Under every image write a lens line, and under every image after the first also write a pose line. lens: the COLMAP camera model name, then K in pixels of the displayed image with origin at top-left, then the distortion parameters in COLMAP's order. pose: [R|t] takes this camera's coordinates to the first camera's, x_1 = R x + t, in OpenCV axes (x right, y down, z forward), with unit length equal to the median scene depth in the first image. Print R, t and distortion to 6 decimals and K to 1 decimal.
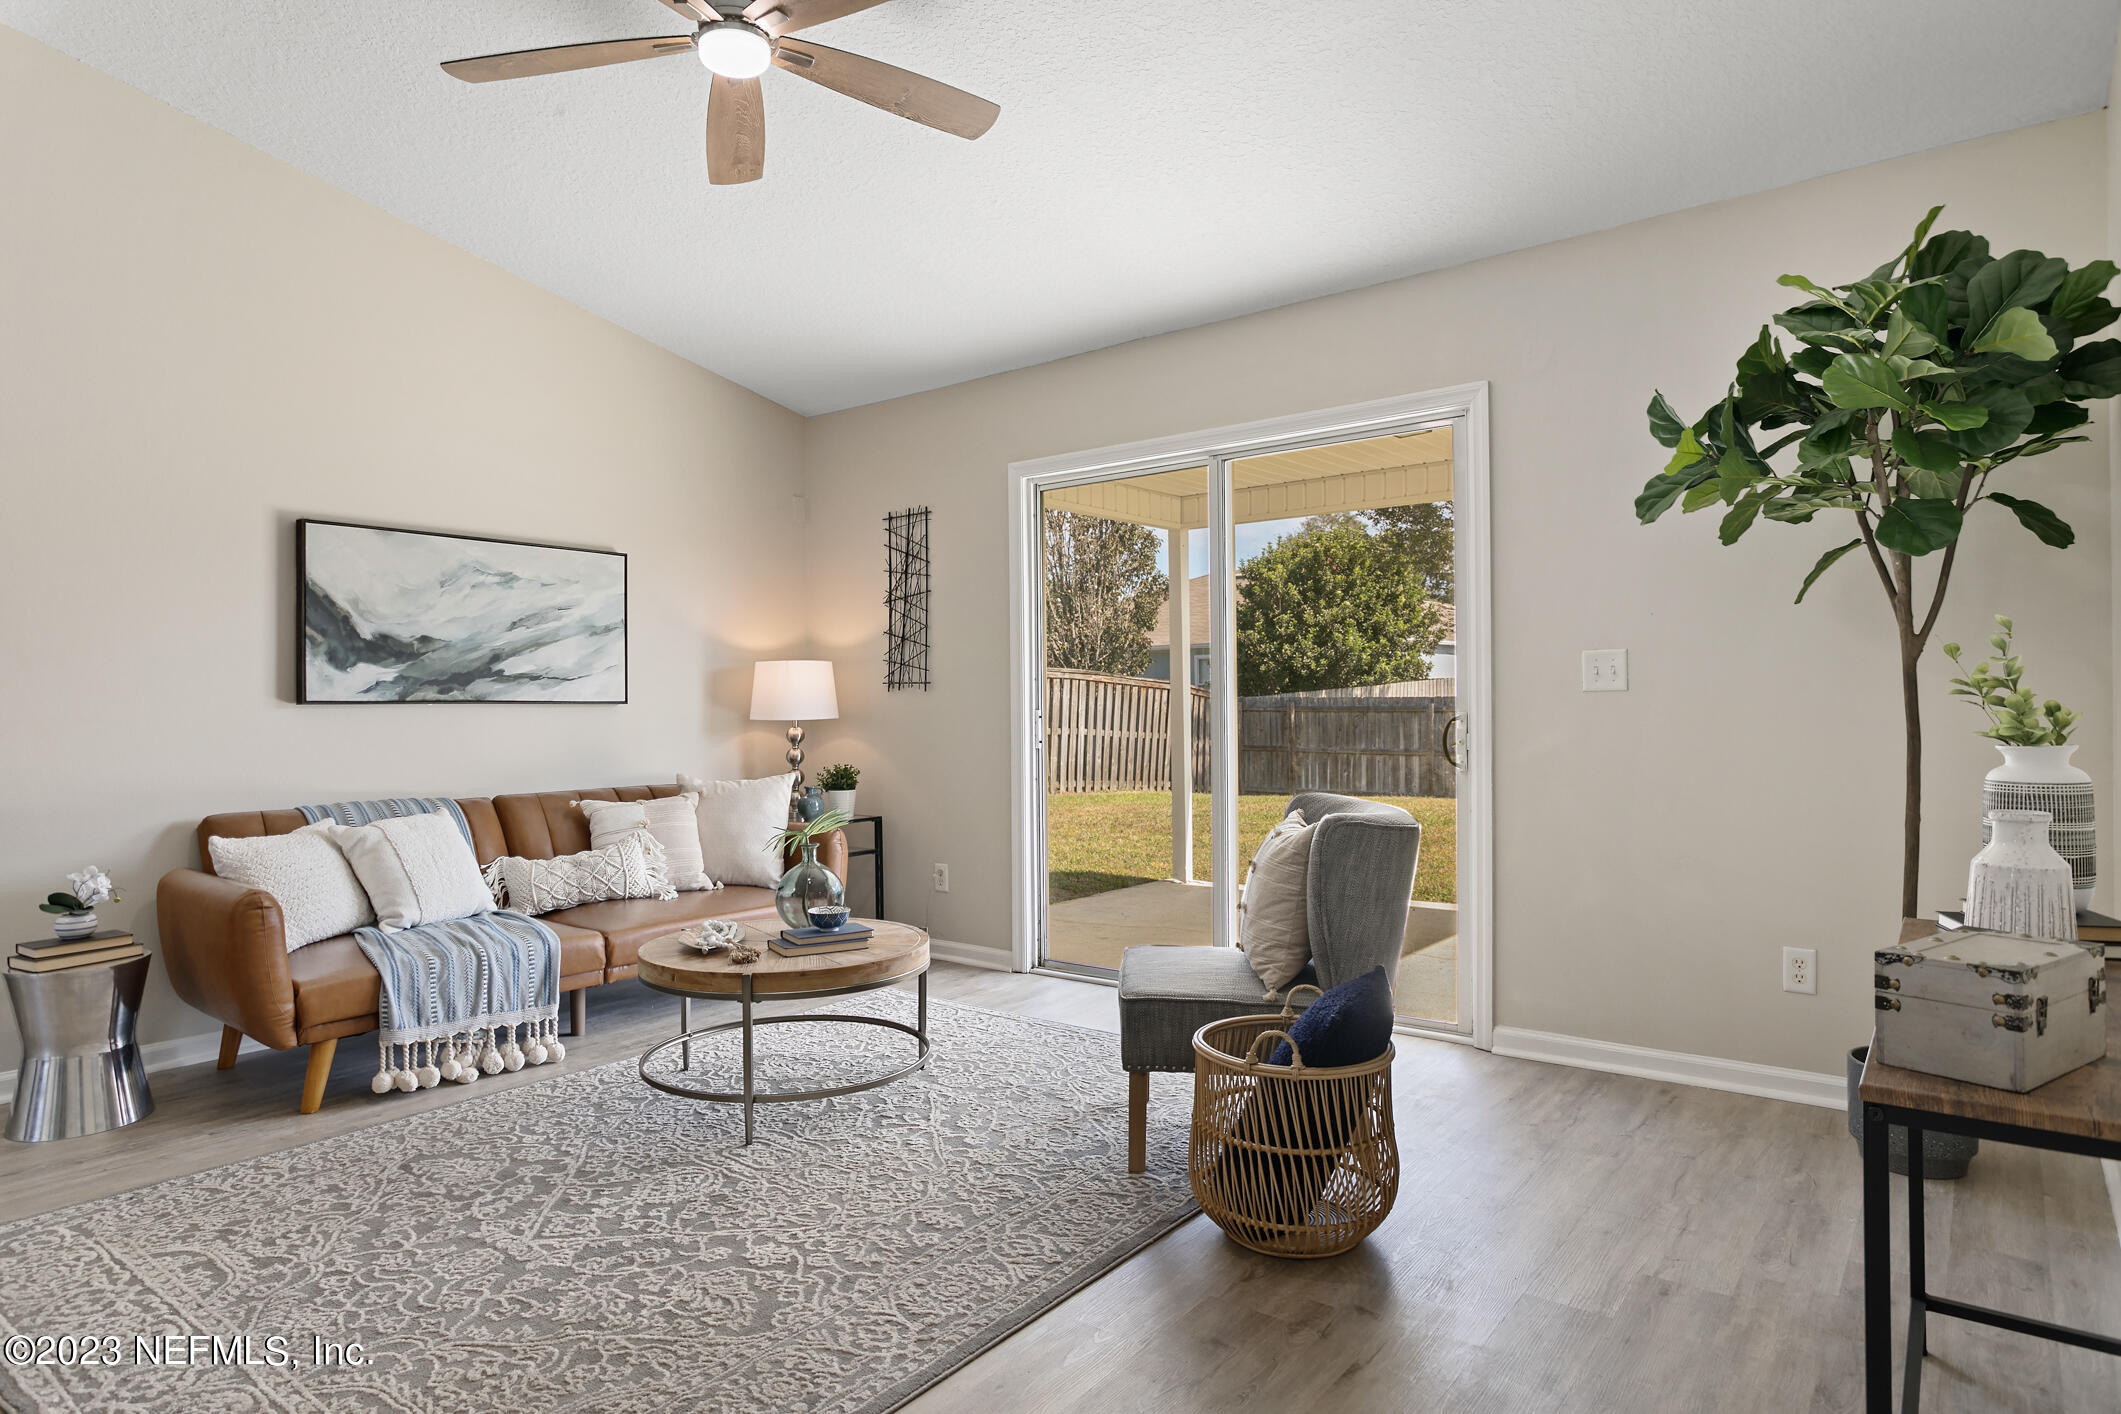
lens RADIAL K [[1192.2, 0, 1070.7], [0, 1192.2, 702.1], [0, 0, 1]] dist [-0.042458, -0.002665]
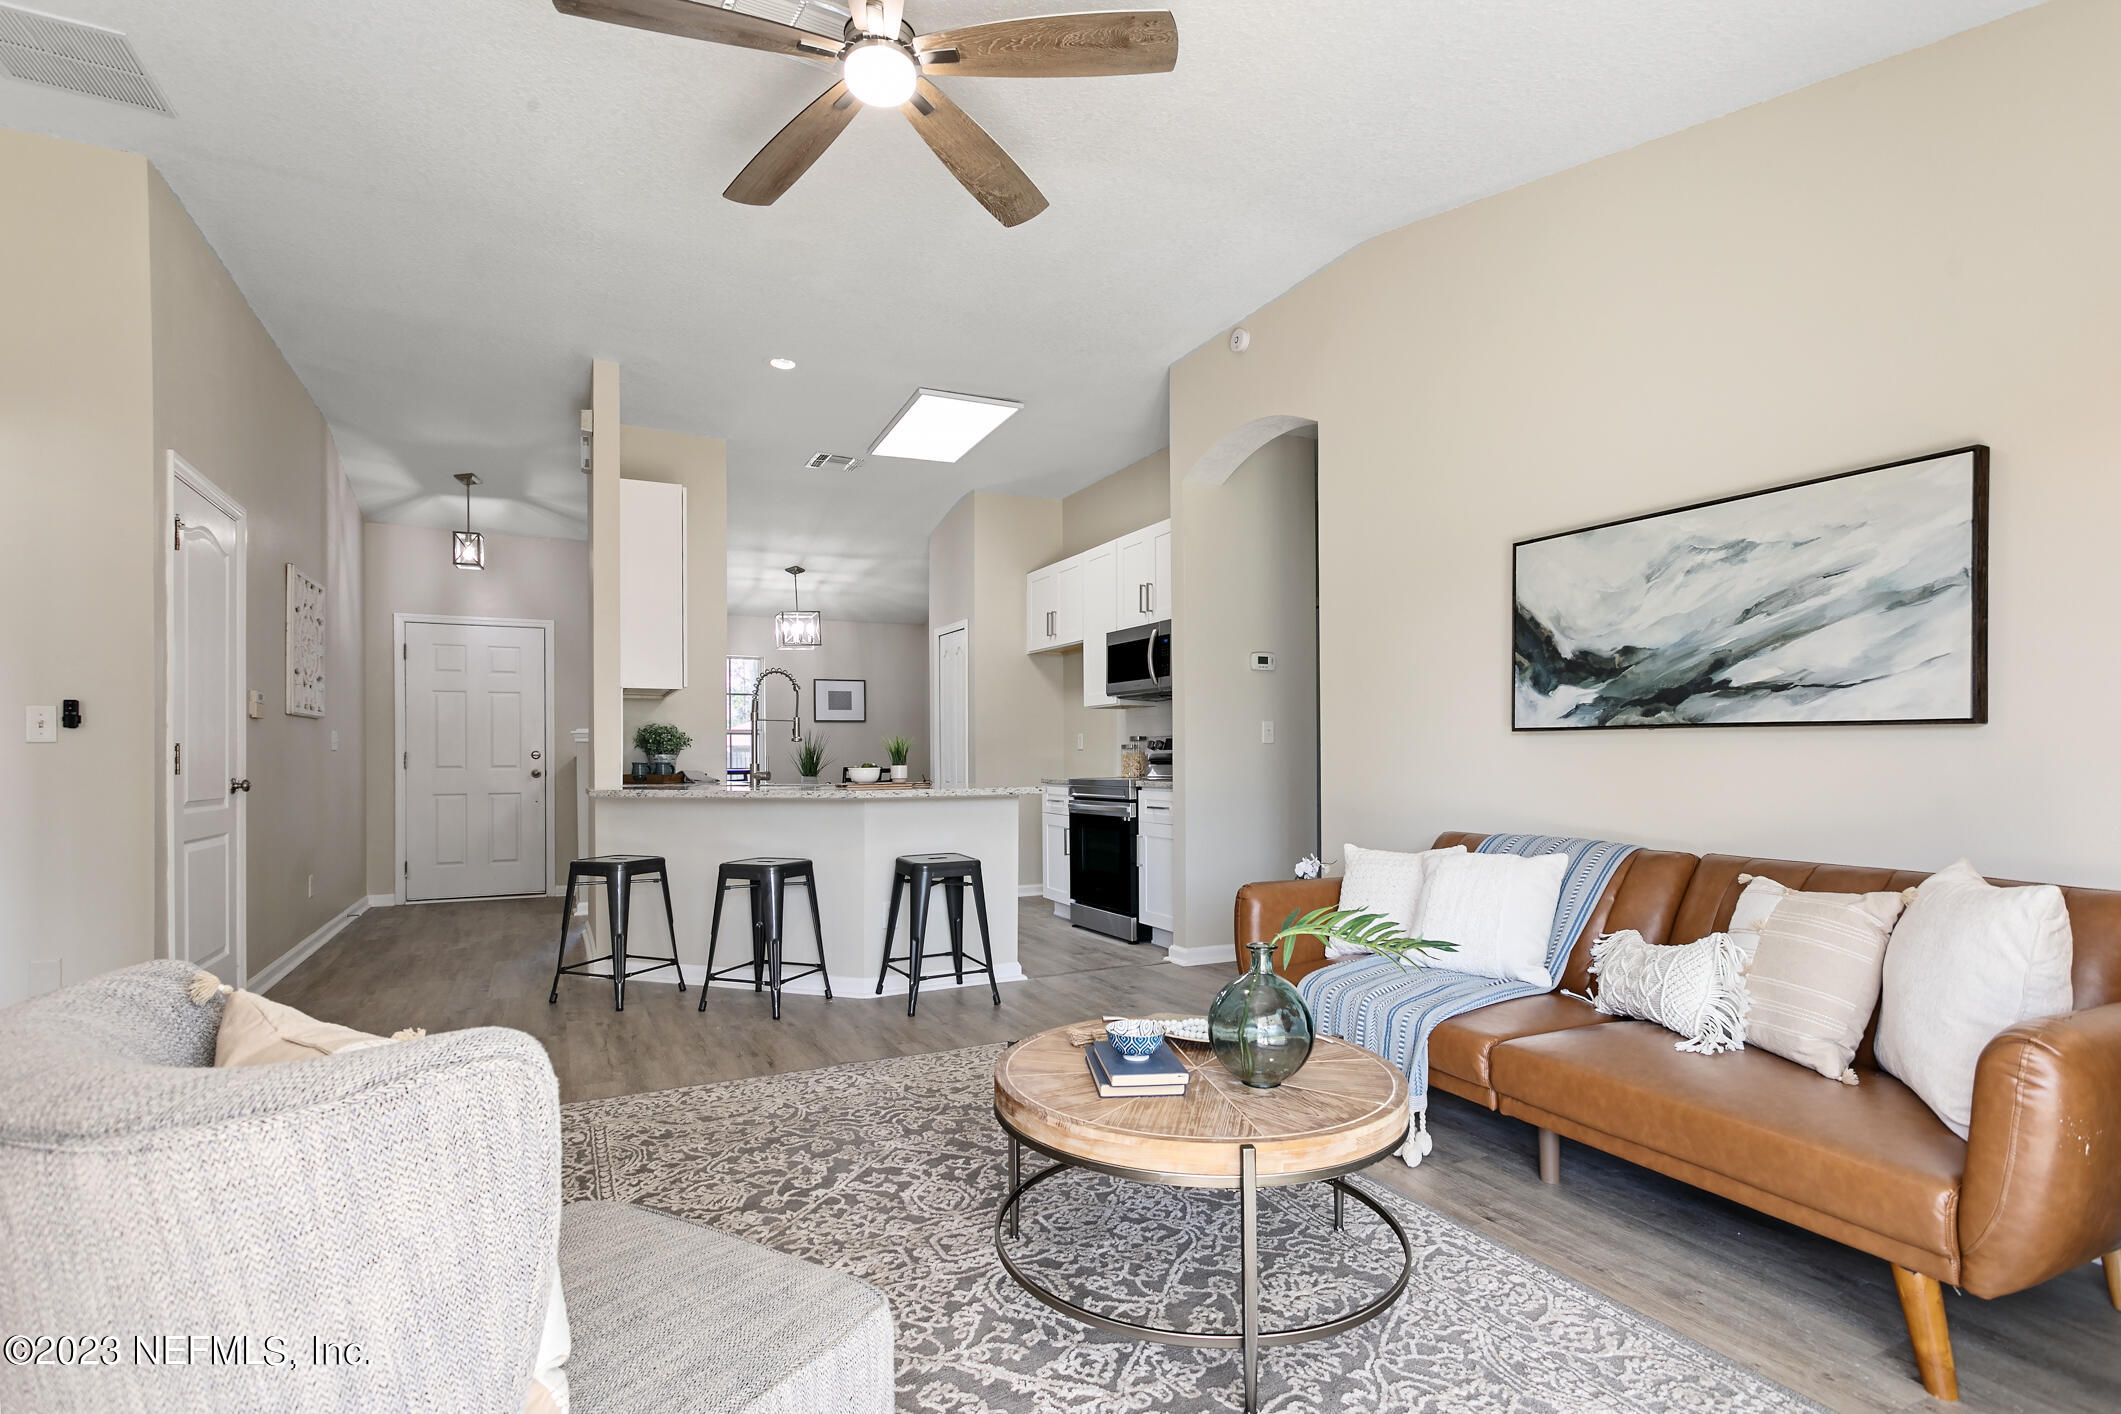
lens RADIAL K [[1022.5, 0, 1058.8], [0, 1022.5, 764.5], [0, 0, 1]] dist [-0.000394, -0.001791]
pose [[-0.447870, 0.020195, -0.893871, 0.259069], [0.008258, 0.999796, 0.018451, 0.009349], [0.894061, 0.000882, -0.447945, 0.937030]]
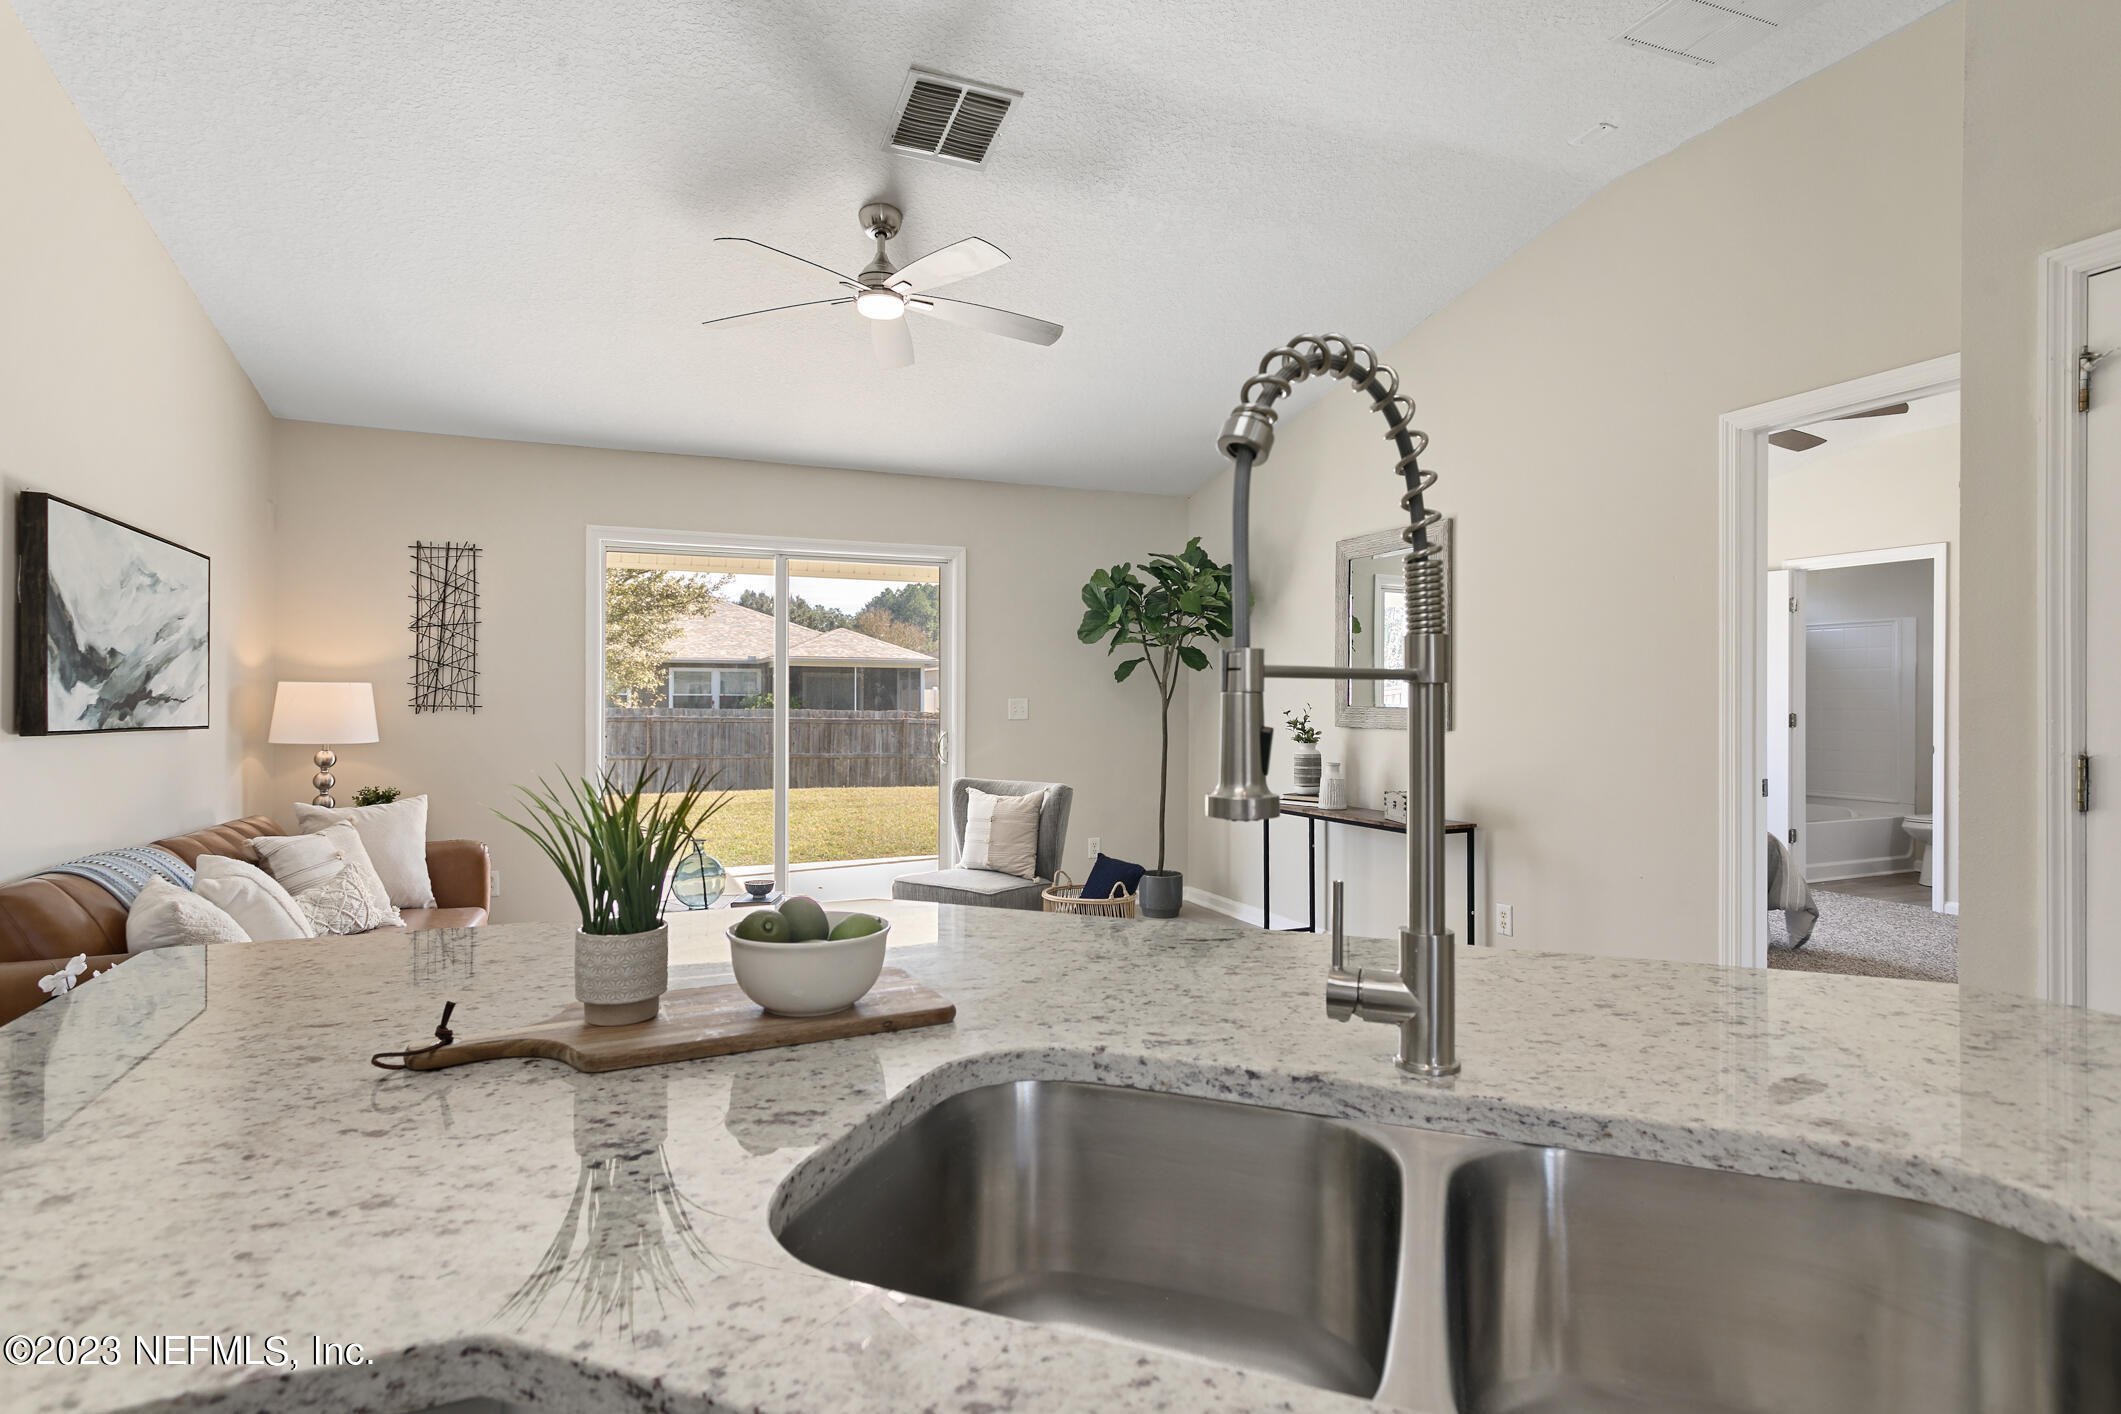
lens RADIAL K [[1022.5, 0, 1057.2], [0, 1022.5, 699.2], [0, 0, 1]] dist [-0.000394, -0.001791]
pose [[0.476608, 0.014405, 0.878998, -0.827674], [-0.004675, 0.999893, -0.013851, -0.014520], [-0.879103, 0.002493, 0.476625, 0.103267]]
